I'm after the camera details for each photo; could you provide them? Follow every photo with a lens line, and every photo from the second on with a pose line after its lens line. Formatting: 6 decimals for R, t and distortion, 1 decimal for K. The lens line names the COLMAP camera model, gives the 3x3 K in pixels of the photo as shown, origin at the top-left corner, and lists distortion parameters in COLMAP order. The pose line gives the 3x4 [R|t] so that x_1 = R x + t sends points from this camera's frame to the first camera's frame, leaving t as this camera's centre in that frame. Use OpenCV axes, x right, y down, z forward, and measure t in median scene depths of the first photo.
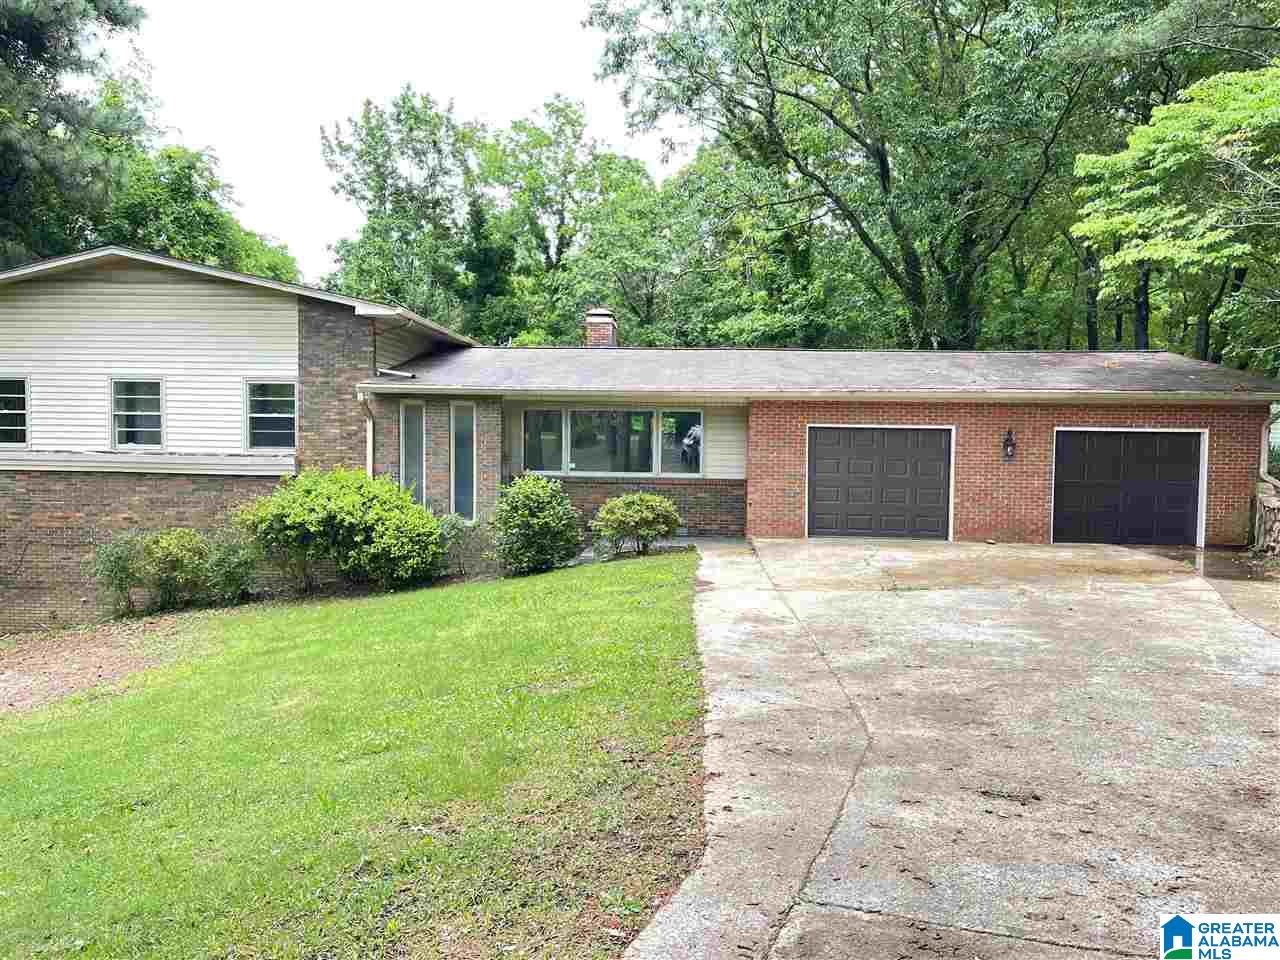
lens RADIAL K [[968.8, 0, 640.0], [0, 968.8, 480.0], [0, 0, 1]] dist [0.062224, -0.083650]
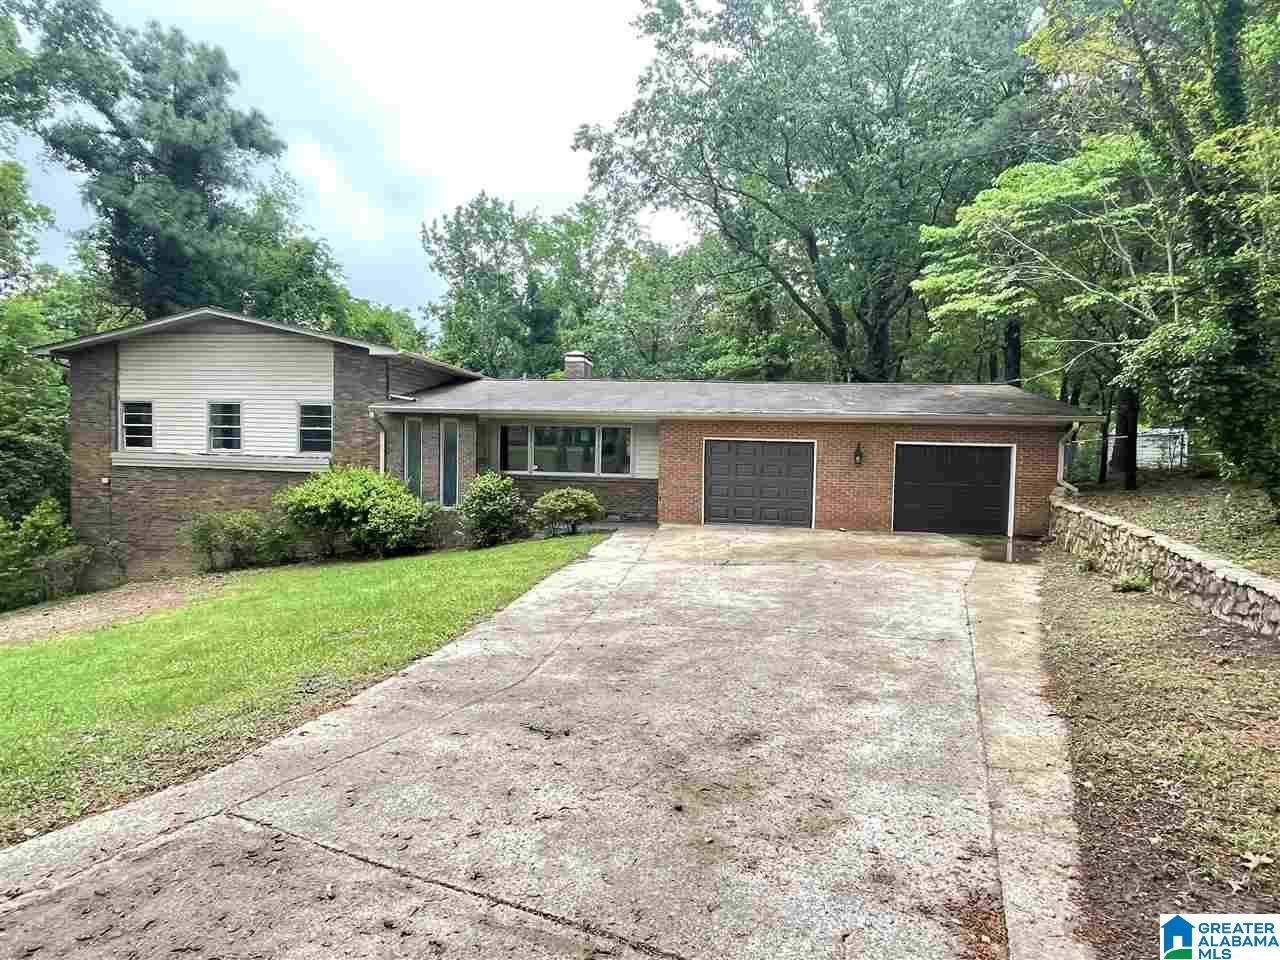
lens RADIAL K [[714.6, 0, 640.0], [0, 714.6, 480.0], [0, 0, 1]] dist [-0.006165, -0.002581]
pose [[0.996808, 0.012065, -0.078919, 0.160696], [-0.012215, 0.999924, -0.001413, 0.002267], [0.078896, 0.002372, 0.996880, 0.033494]]
